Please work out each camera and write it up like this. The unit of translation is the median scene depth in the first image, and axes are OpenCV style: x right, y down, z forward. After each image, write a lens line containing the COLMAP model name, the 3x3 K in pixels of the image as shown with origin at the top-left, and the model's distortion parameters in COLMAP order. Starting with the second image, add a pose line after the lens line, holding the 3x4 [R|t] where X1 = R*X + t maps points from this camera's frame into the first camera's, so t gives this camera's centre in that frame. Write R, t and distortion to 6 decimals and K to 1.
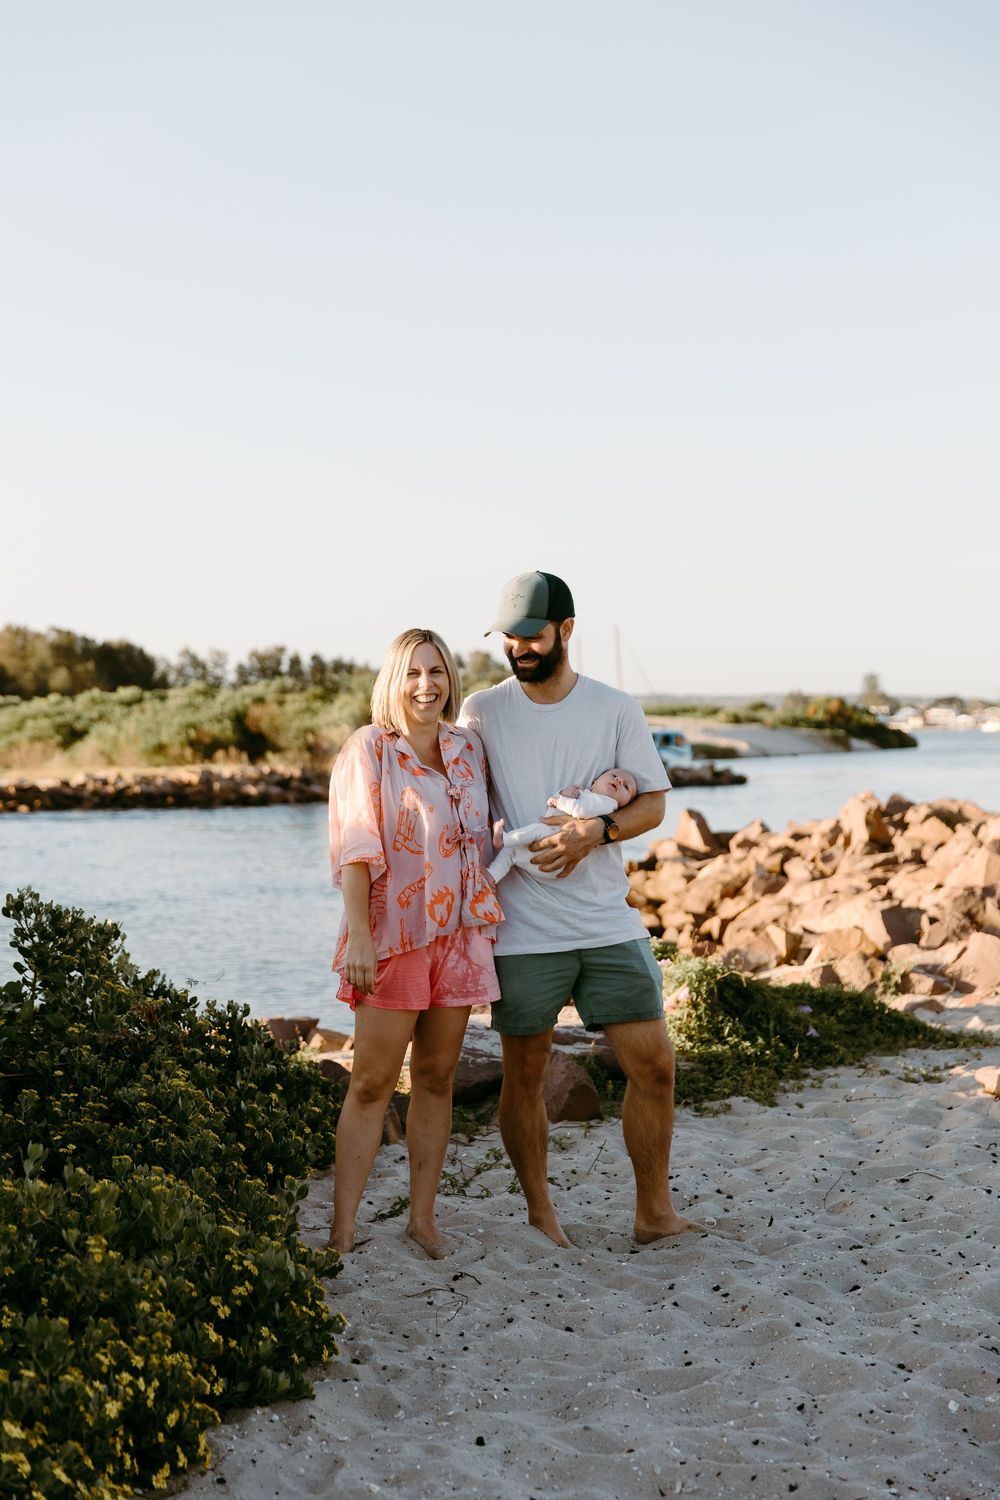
lens RADIAL K [[2185.3, 0, 500.0], [0, 2185.3, 750.0], [0, 0, 1]] dist [0.004063, 0.016511]
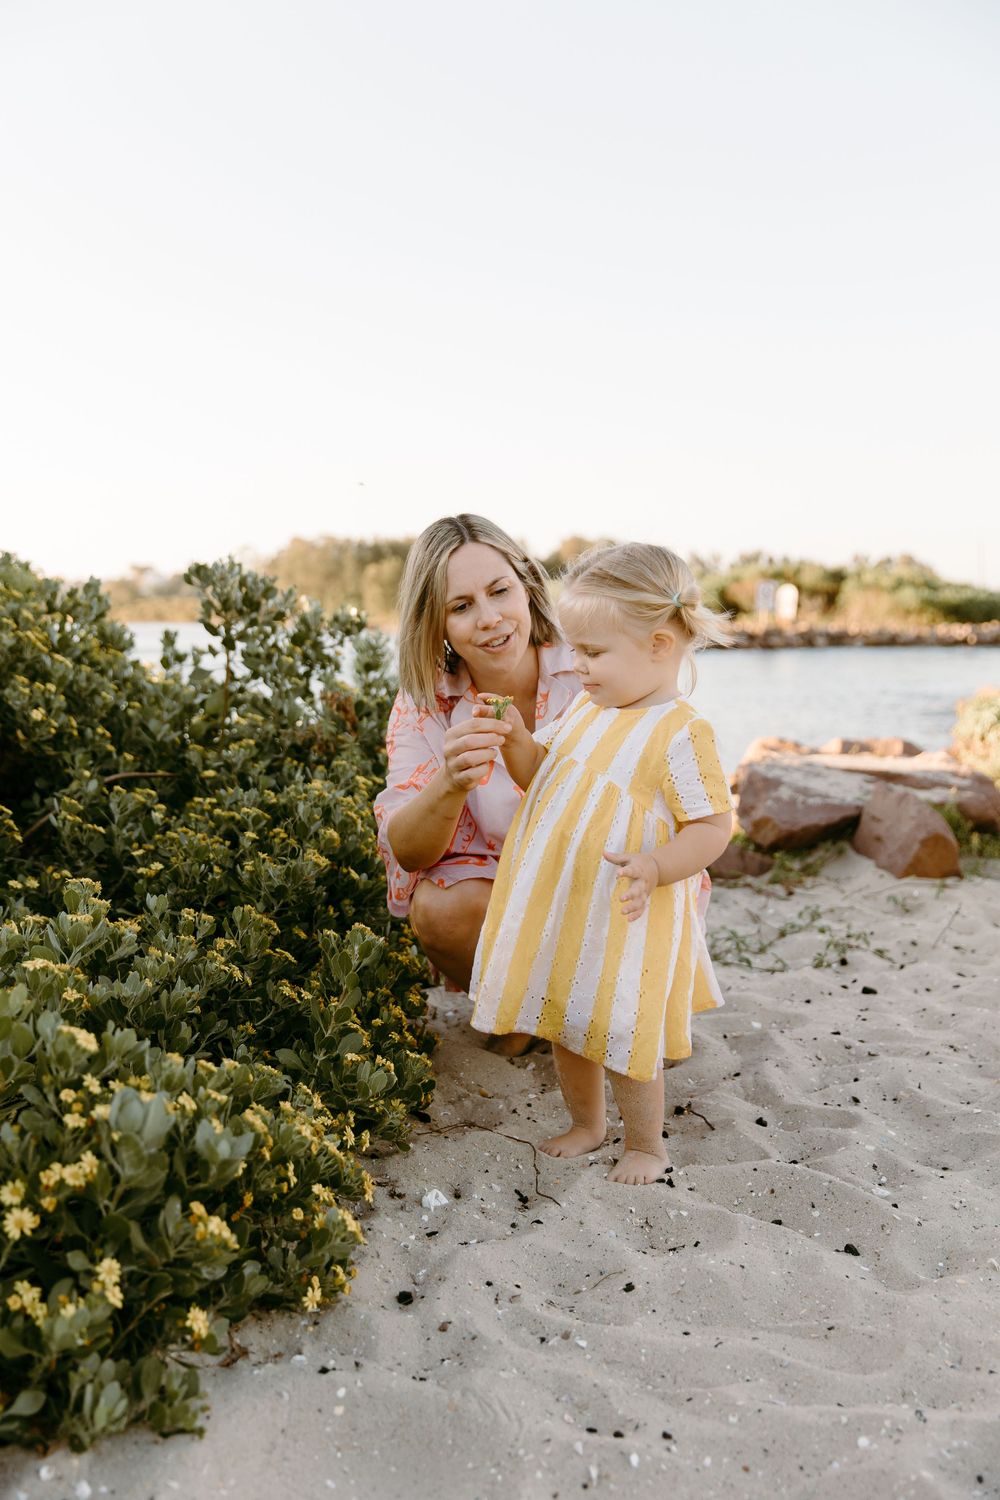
lens RADIAL K [[1398.0, 0, 500.0], [0, 1398.0, 750.0], [0, 0, 1]] dist [-0.000561, 0.007454]
pose [[0.957074, 0.029475, -0.288342, 0.033646], [-0.006842, 0.996836, 0.079188, 0.089217], [0.289764, -0.073816, 0.954247, 0.501281]]
